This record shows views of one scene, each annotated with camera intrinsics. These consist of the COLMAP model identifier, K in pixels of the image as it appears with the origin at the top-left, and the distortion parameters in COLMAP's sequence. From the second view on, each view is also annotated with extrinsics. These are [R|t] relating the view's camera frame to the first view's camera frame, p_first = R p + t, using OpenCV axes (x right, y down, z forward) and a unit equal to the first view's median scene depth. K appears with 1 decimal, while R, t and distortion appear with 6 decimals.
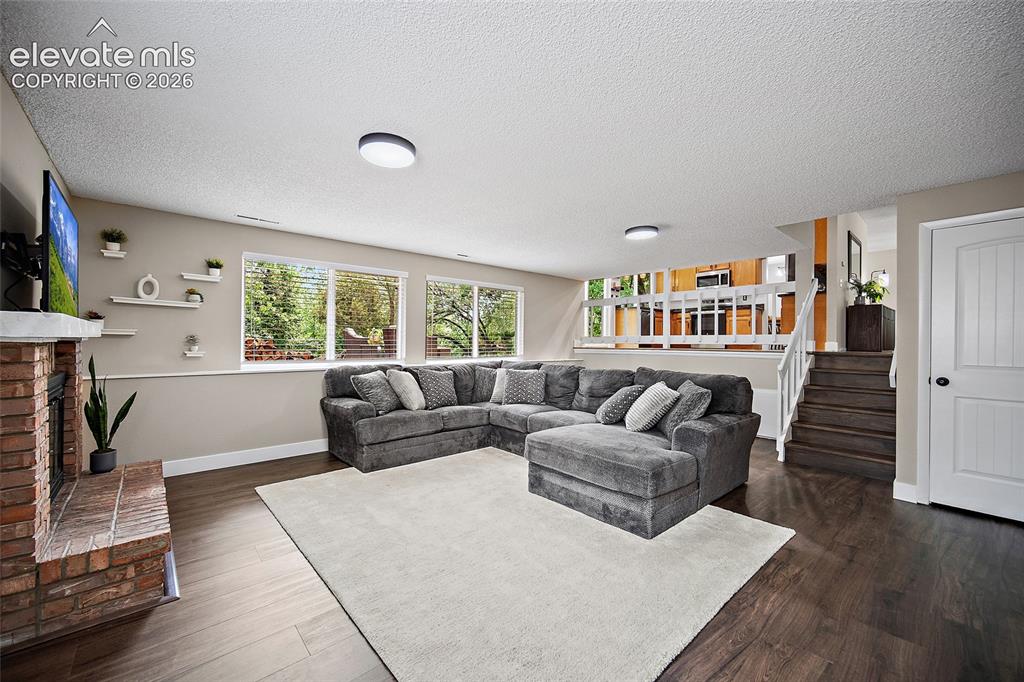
lens RADIAL K [[407.0, 0, 510.4], [0, 407.0, 345.0], [0, 0, 1]] dist [-0.006623, 0.000437]
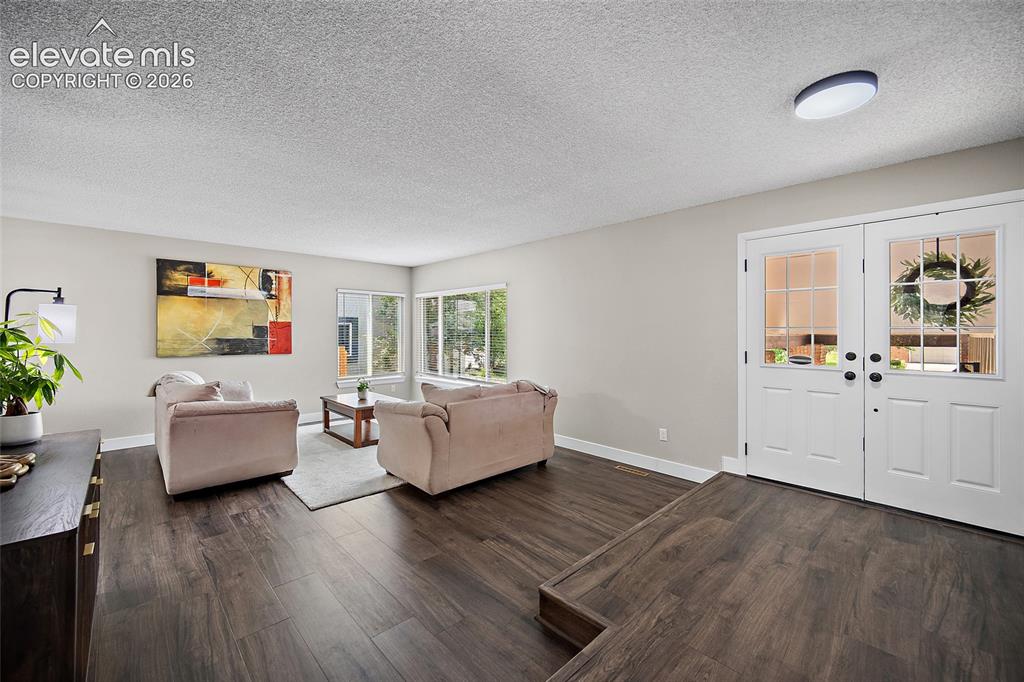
lens RADIAL K [[407.0, 0, 515.0], [0, 407.0, 330.6], [0, 0, 1]] dist [-0.006623, 0.000437]
pose [[-0.043100, -0.005367, 0.999056, 0.601212], [0.002078, 0.999983, 0.005461, -0.151042], [-0.999069, 0.002311, -0.043088, 0.664695]]
